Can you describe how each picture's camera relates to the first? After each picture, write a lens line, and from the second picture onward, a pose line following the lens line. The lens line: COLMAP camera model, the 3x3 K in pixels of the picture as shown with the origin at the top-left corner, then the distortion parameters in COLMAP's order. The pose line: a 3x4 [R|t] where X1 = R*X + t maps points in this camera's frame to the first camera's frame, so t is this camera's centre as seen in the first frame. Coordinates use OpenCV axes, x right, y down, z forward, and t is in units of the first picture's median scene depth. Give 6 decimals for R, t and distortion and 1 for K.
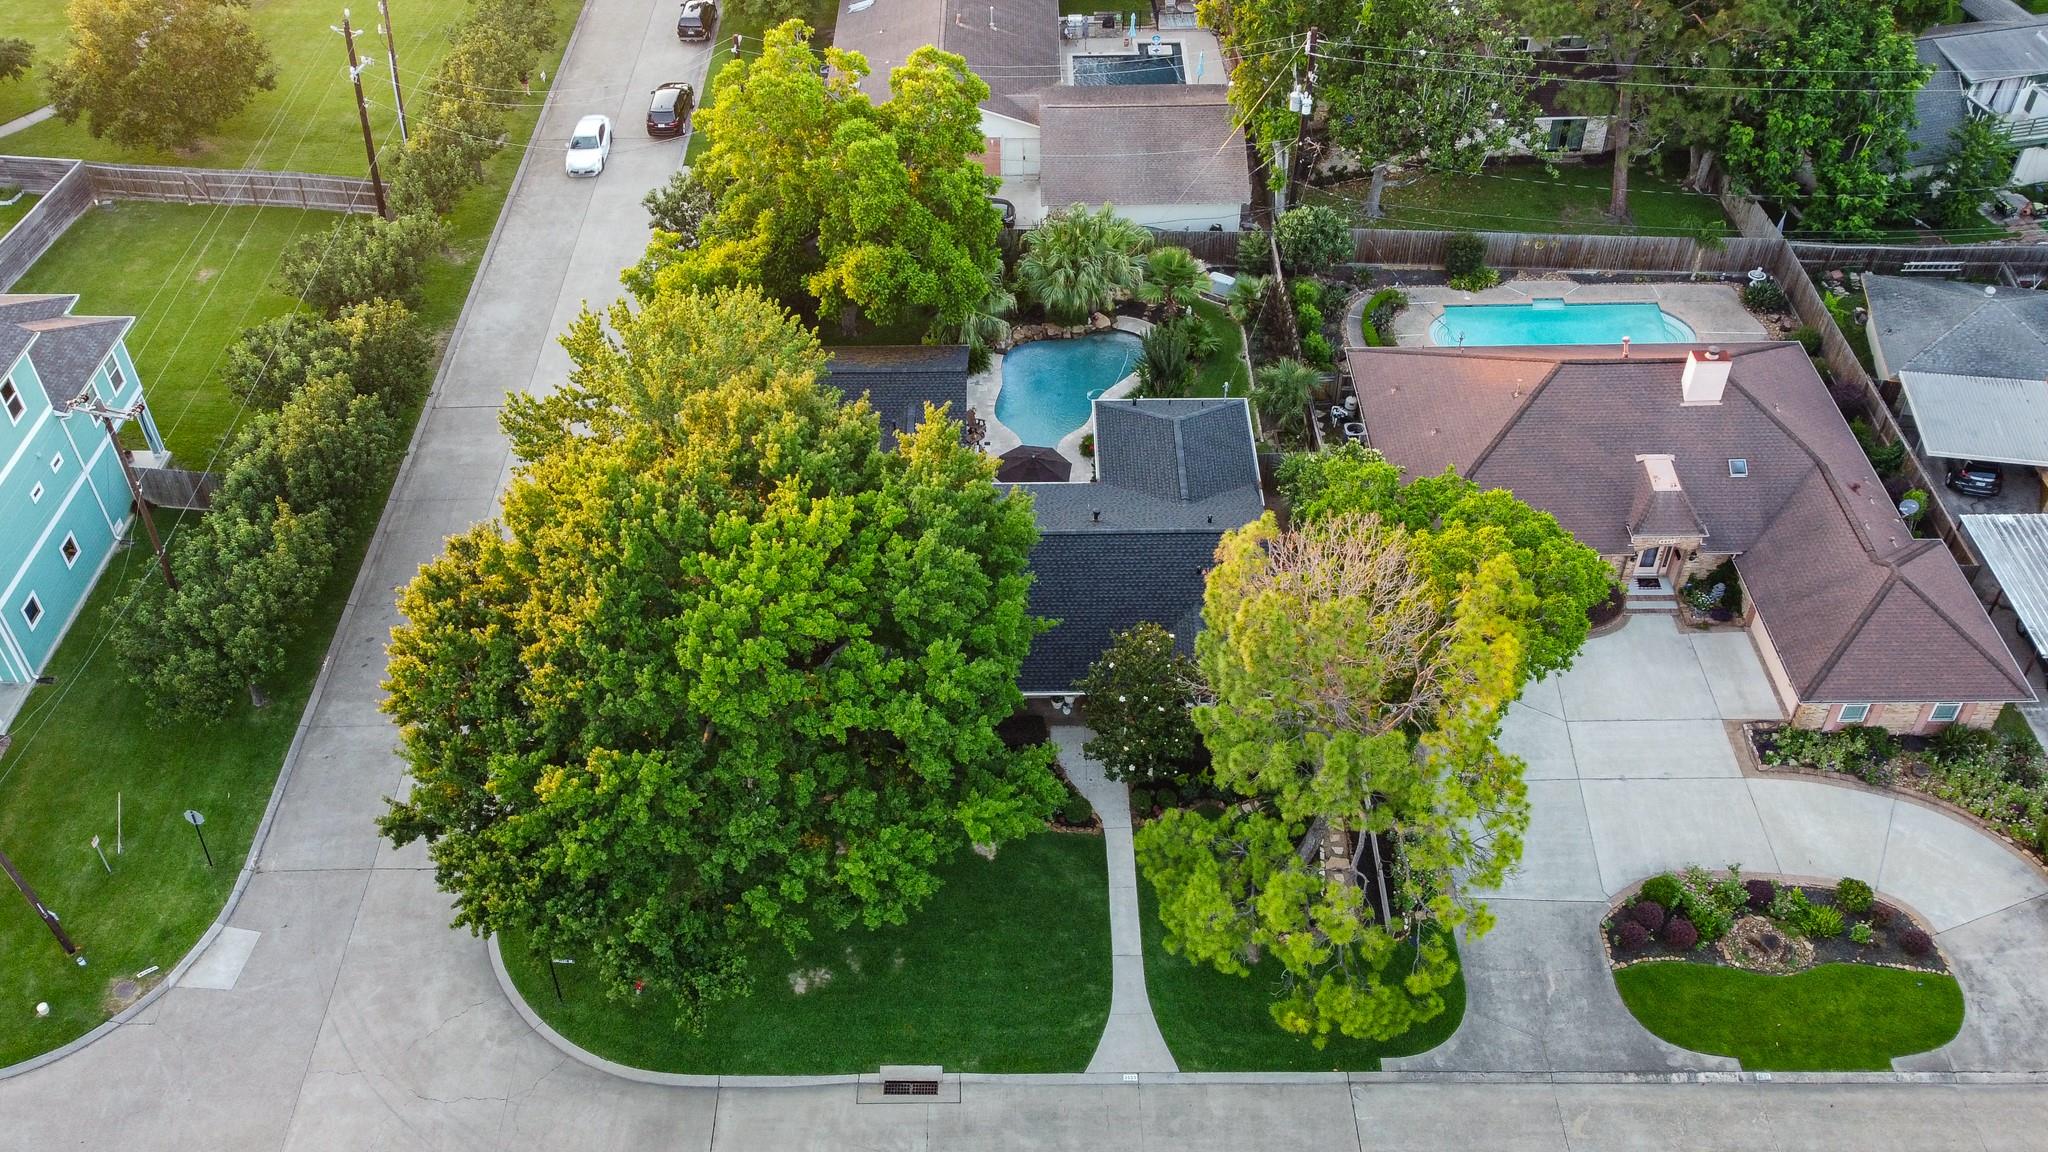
lens RADIAL K [[1780.7, 0, 970.7], [0, 1780.7, 629.3], [0, 0, 1]] dist [0.005572, -0.005201]
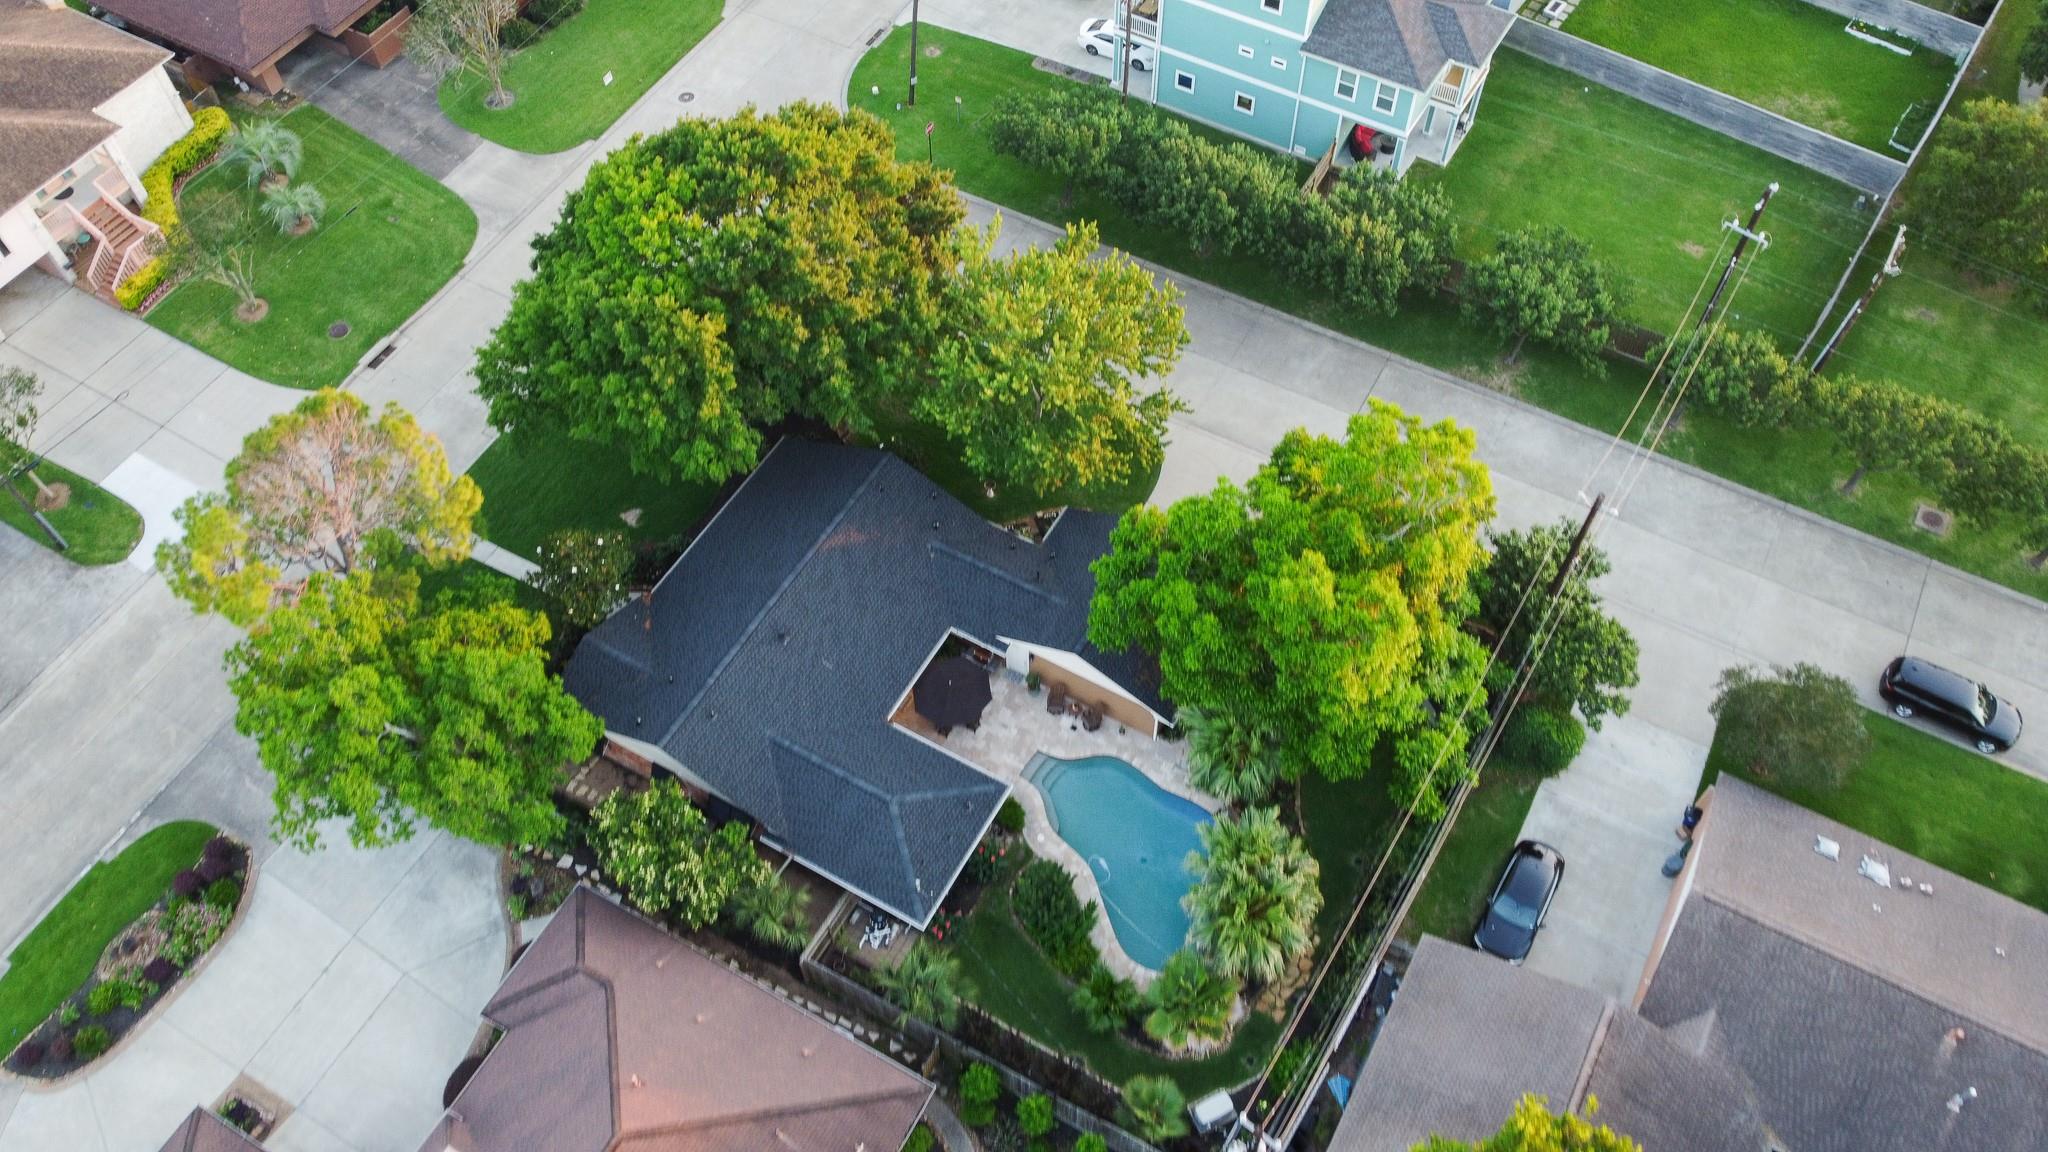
lens RADIAL K [[1563.6, 0, 1023.7], [0, 1563.6, 569.7], [0, 0, 1]] dist [0.000124, 0.006758]
pose [[-0.483668, 0.735626, -0.474256, 0.399023], [-0.581425, 0.134975, 0.802326, -0.866211], [0.654225, 0.663804, 0.362429, 0.720145]]
